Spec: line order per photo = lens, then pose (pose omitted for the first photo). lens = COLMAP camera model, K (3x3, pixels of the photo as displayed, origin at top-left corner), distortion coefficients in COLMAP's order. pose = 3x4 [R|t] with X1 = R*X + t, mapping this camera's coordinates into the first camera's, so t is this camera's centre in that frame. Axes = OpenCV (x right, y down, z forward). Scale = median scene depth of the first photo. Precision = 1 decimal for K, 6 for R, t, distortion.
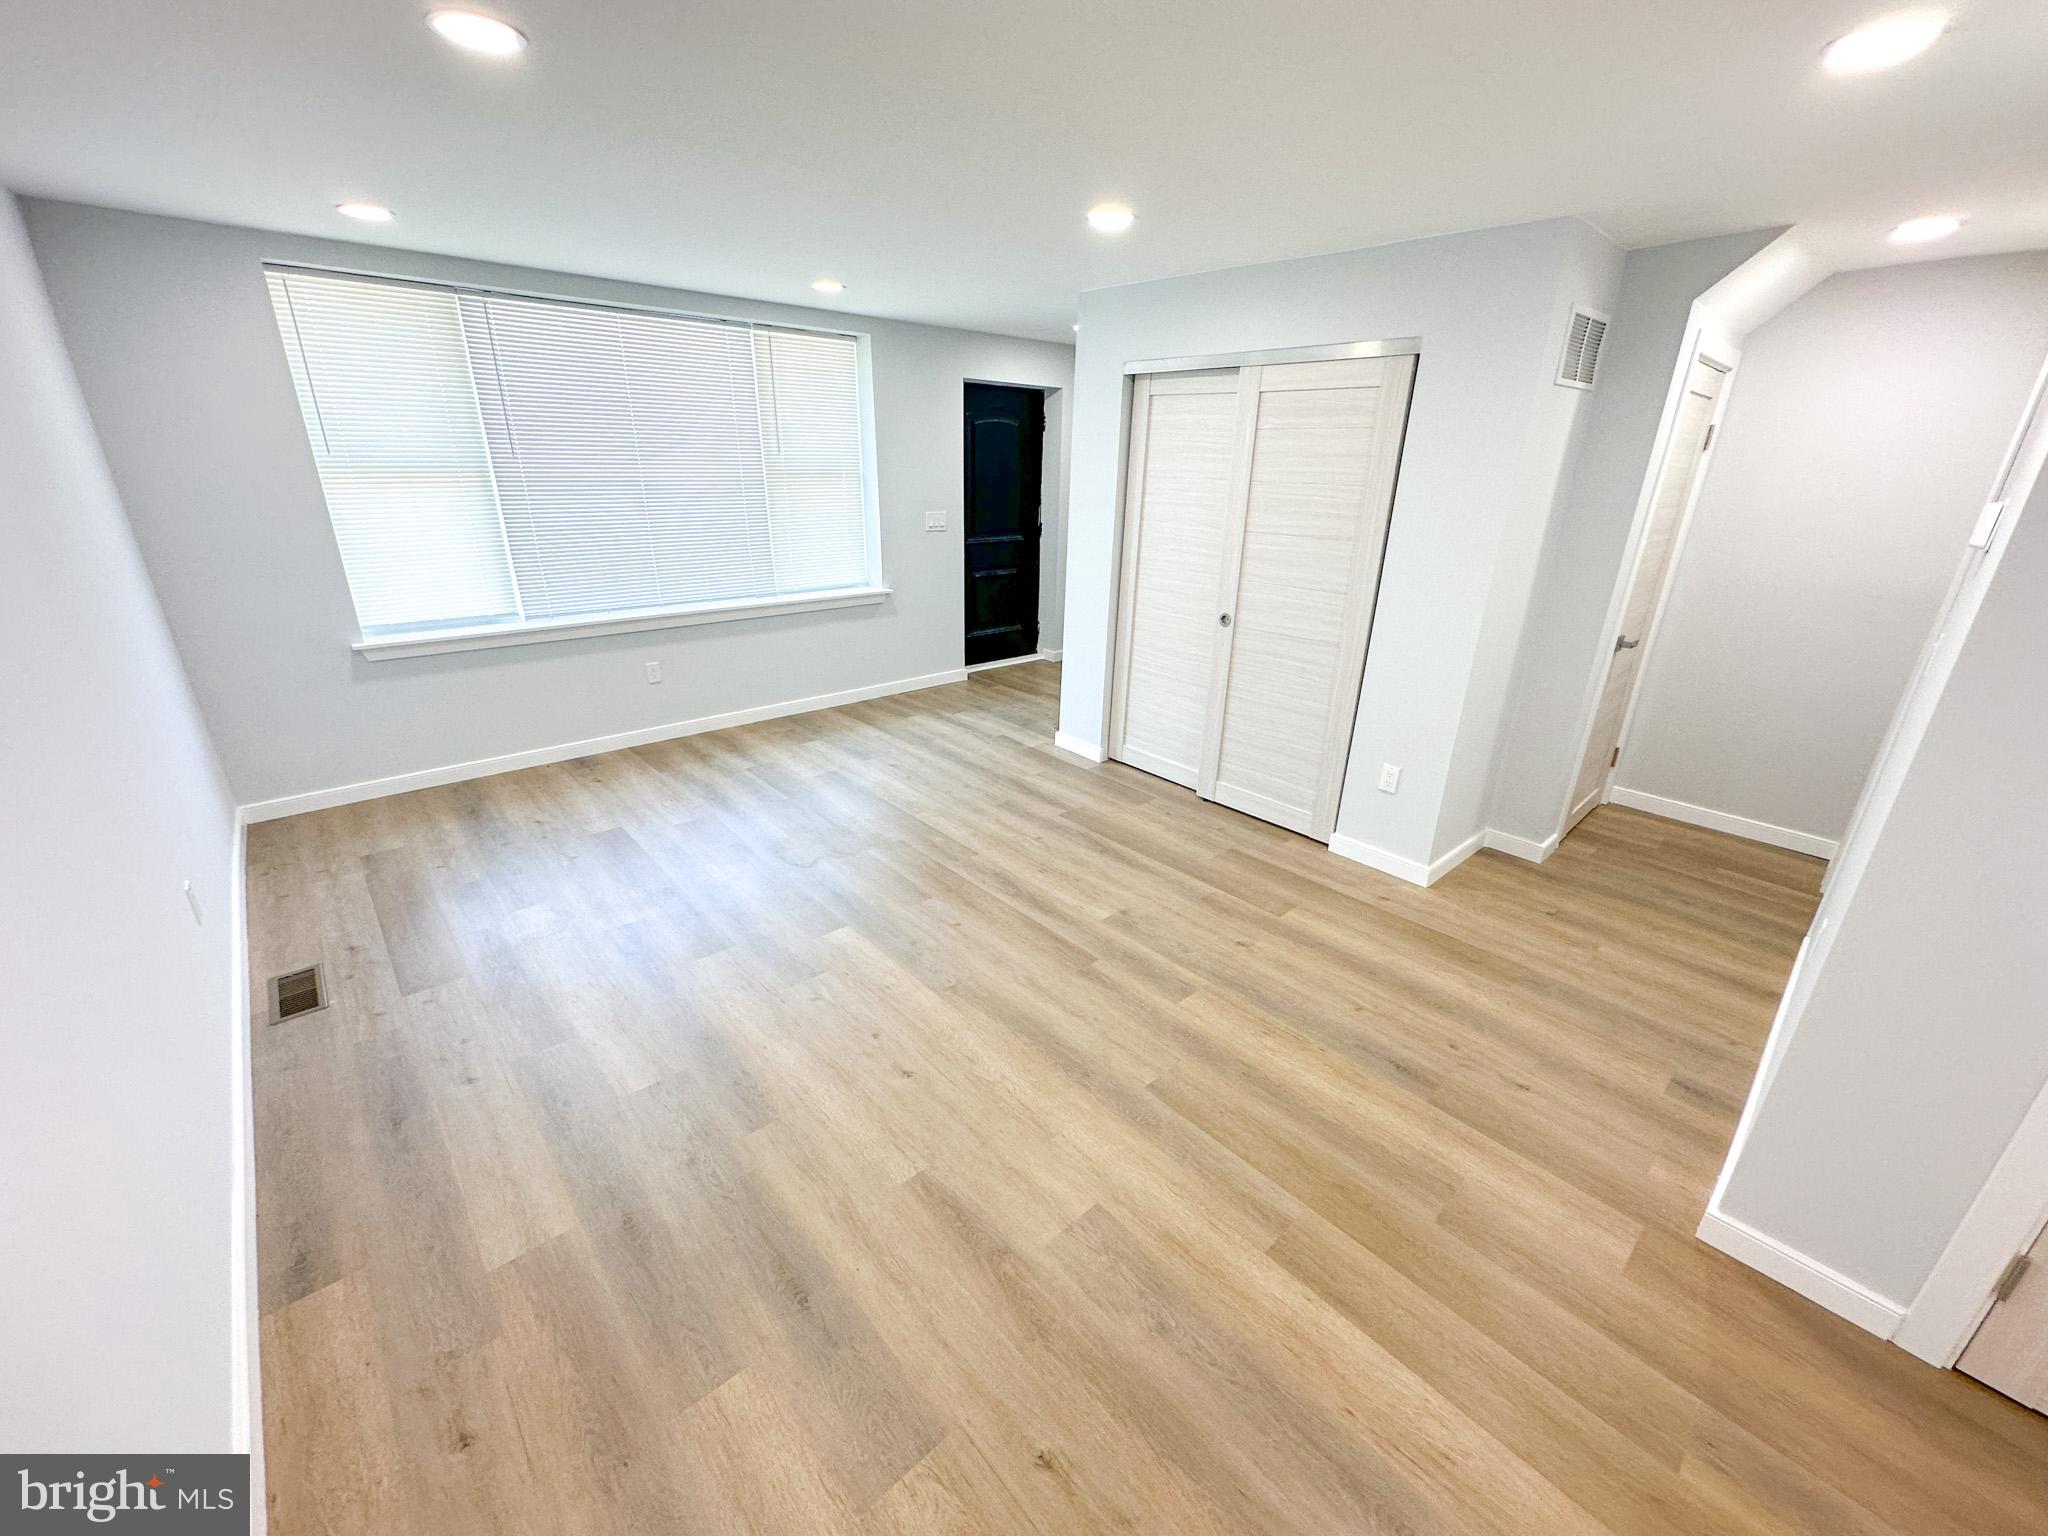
lens RADIAL K [[796.6, 0, 1025.9], [0, 796.6, 780.6], [0, 0, 1]] dist [-0.000931, 0.000146]
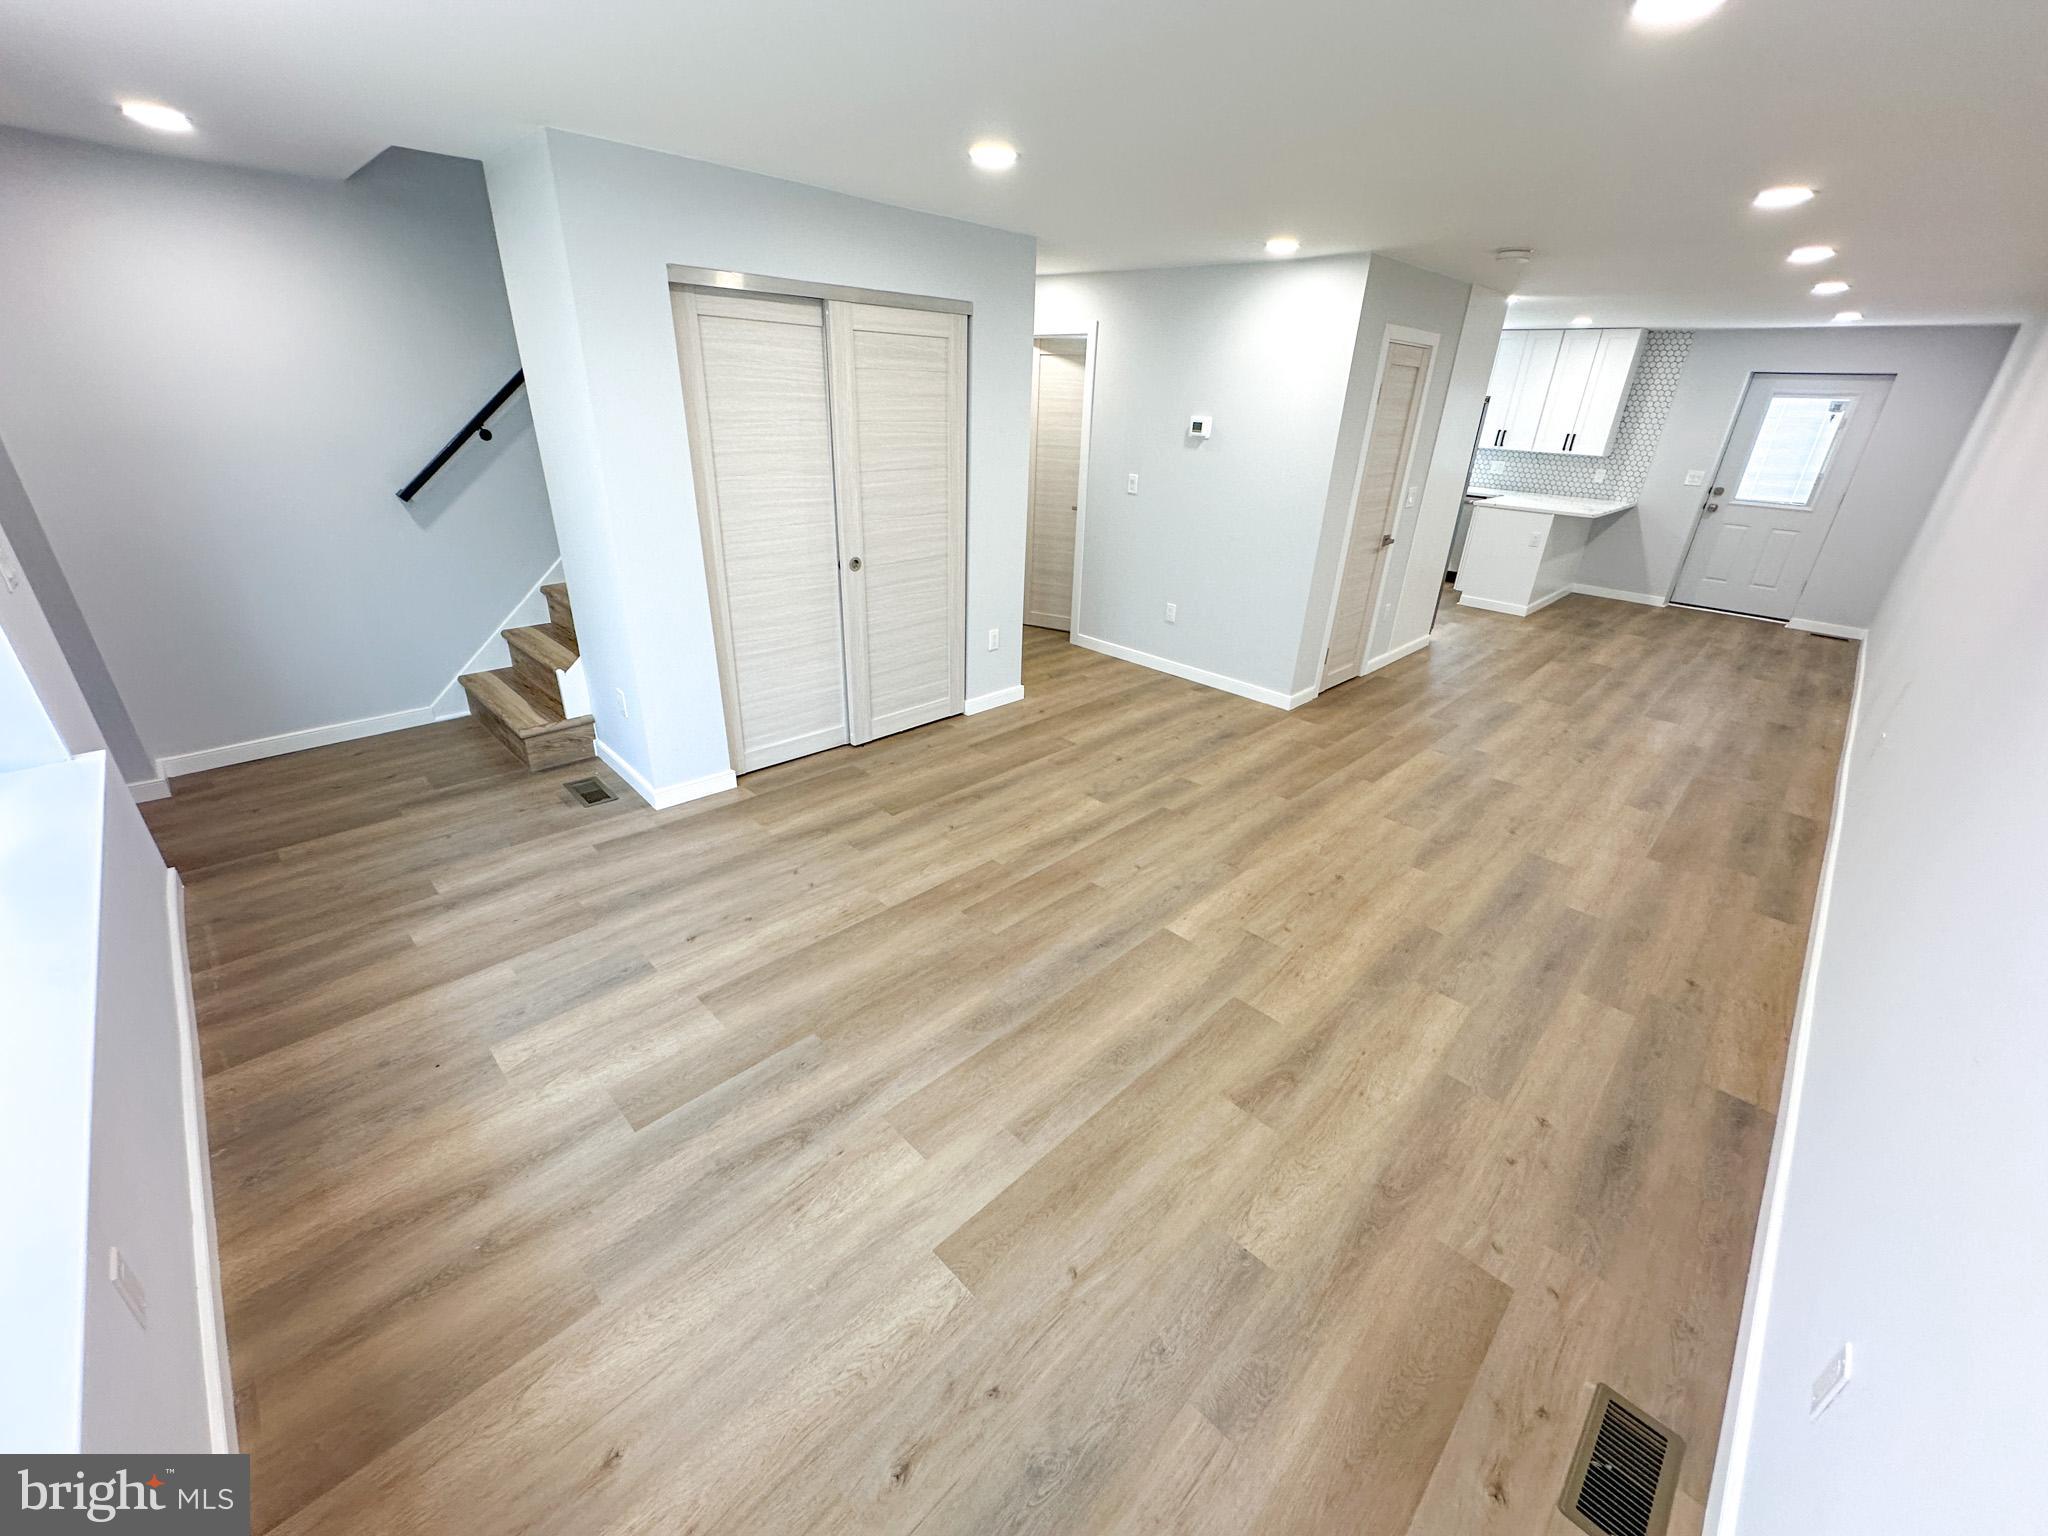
lens RADIAL K [[817.4, 0, 1022.9], [0, 817.4, 768.7], [0, 0, 1]] dist [-0.003220, 0.000392]
pose [[-0.046726, -0.442840, 0.895382, -0.933504], [0.344766, 0.834130, 0.430538, -0.421146], [-0.937525, 0.328814, 0.113700, 0.917617]]
